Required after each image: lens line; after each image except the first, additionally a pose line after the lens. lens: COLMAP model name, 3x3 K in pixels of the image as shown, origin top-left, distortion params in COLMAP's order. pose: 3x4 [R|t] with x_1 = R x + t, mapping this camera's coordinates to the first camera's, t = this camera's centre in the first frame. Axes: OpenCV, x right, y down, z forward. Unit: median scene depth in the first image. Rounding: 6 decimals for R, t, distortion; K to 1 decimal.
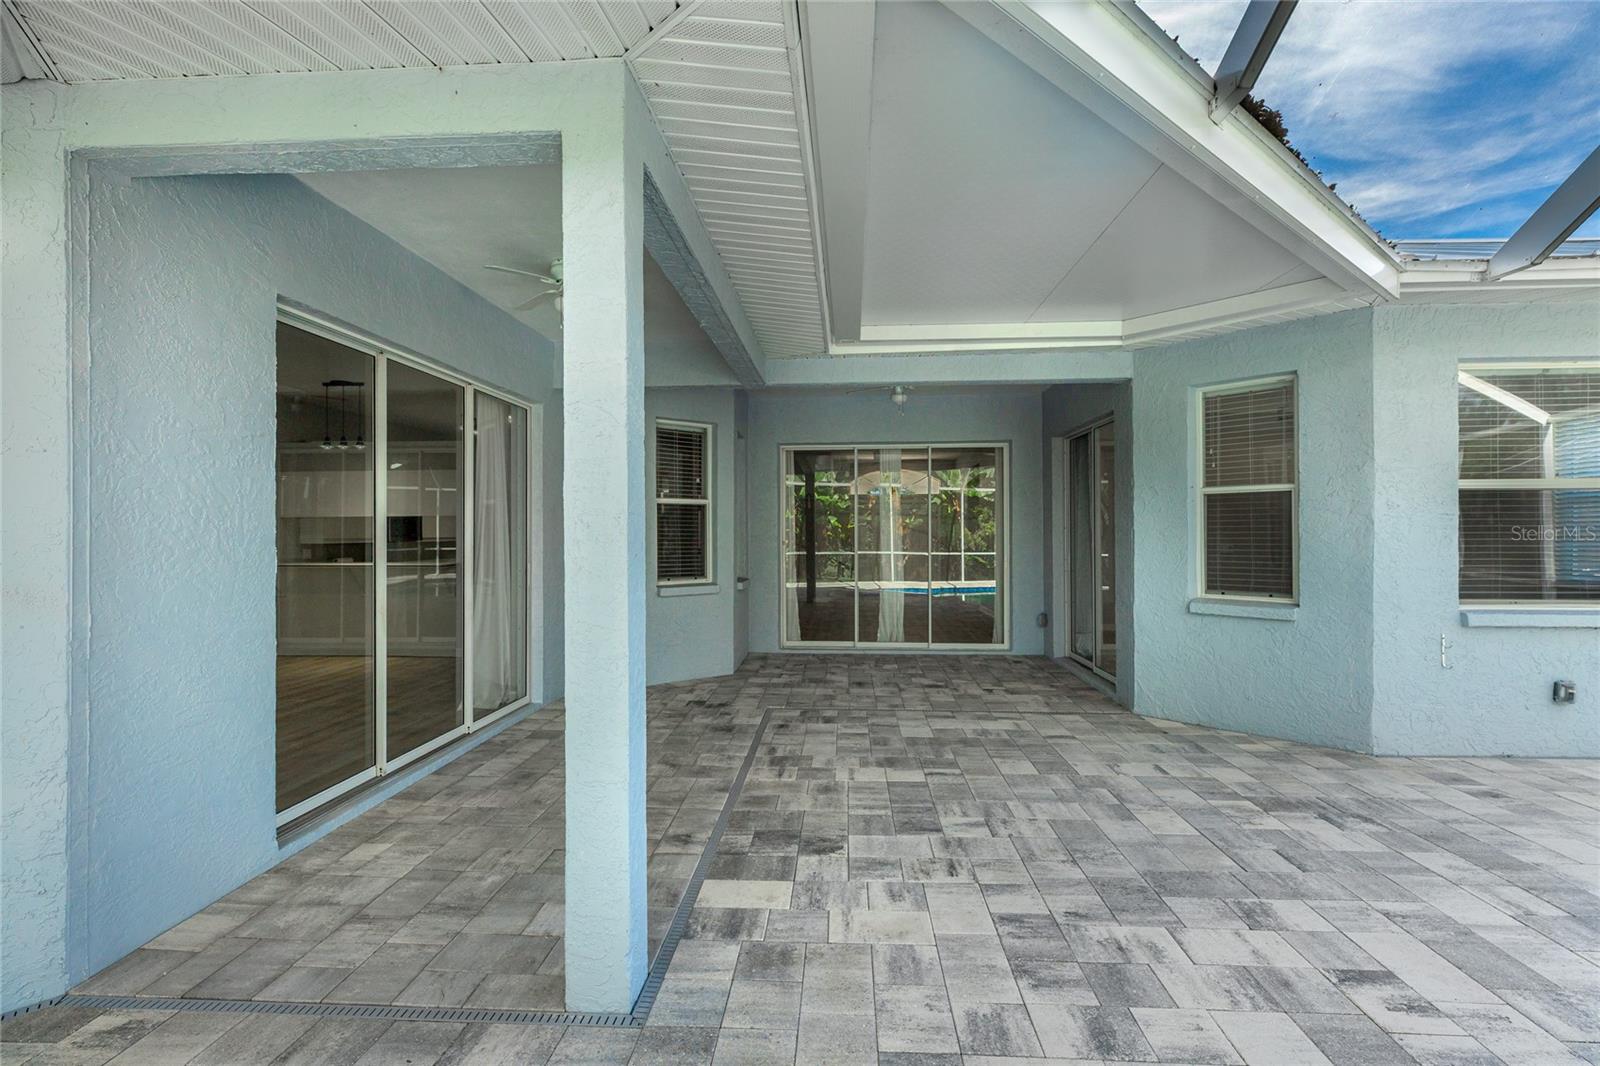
lens RADIAL K [[728.4, 0, 796.9], [0, 728.4, 536.4], [0, 0, 1]] dist [0.000684, 0.000410]
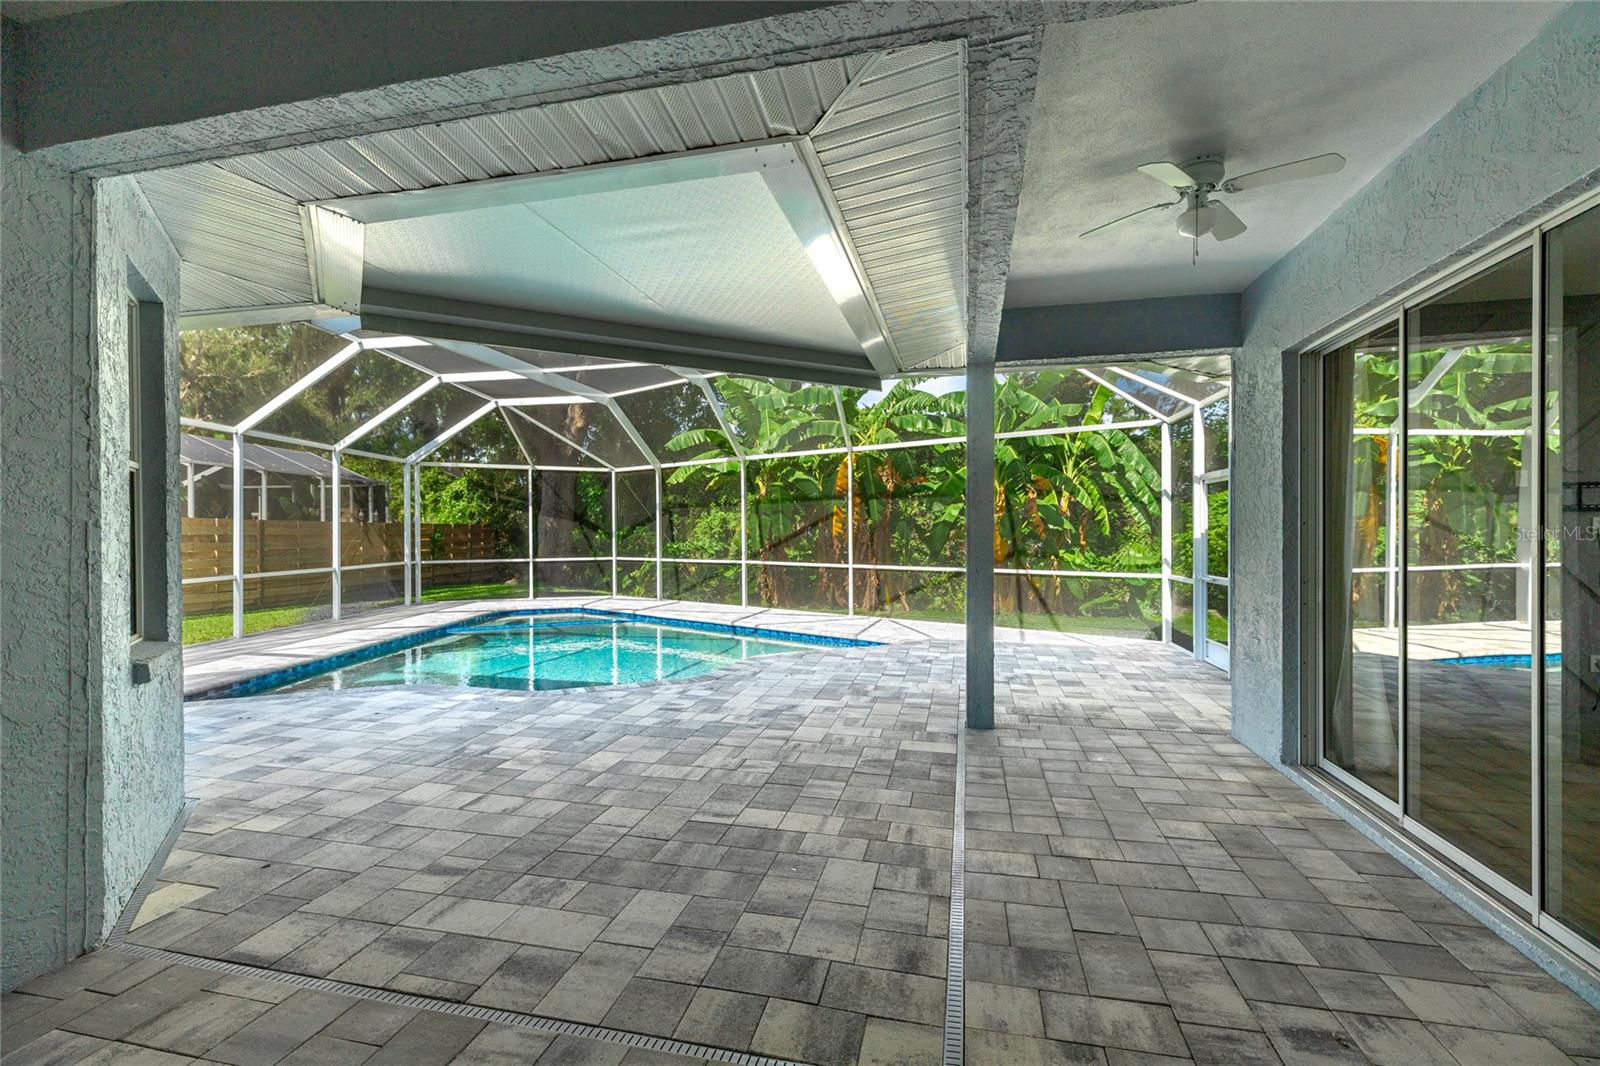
lens RADIAL K [[728.4, 0, 795.5], [0, 728.4, 534.0], [0, 0, 1]] dist [0.000684, 0.000410]
pose [[-0.986412, 0.005586, 0.164194, -0.037621], [0.006830, 0.999952, 0.007013, -0.009588], [-0.164147, 0.008039, -0.986403, 2.119042]]
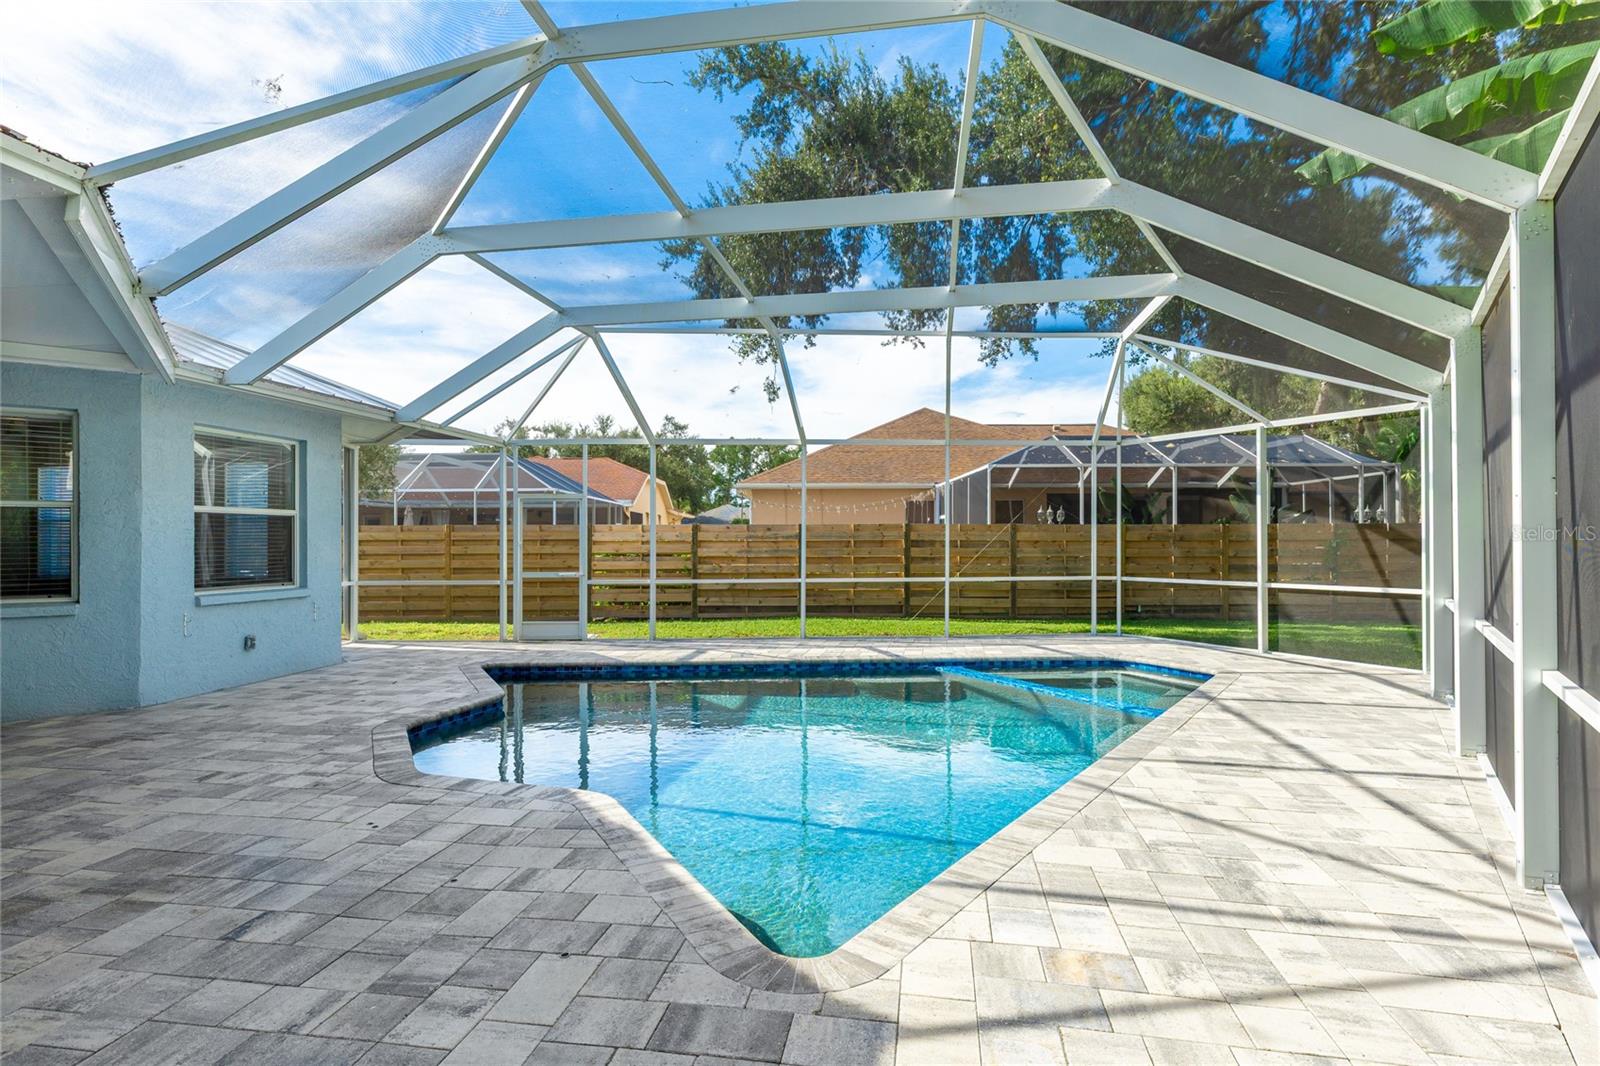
lens RADIAL K [[848.9, 0, 787.0], [0, 848.9, 535.3], [0, 0, 1]] dist [-0.005037, -0.000725]
pose [[0.125469, 0.015528, 0.991976, -0.734541], [0.006534, 0.999843, -0.016478, 0.018120], [-0.992076, 0.008549, 0.125348, -0.459063]]
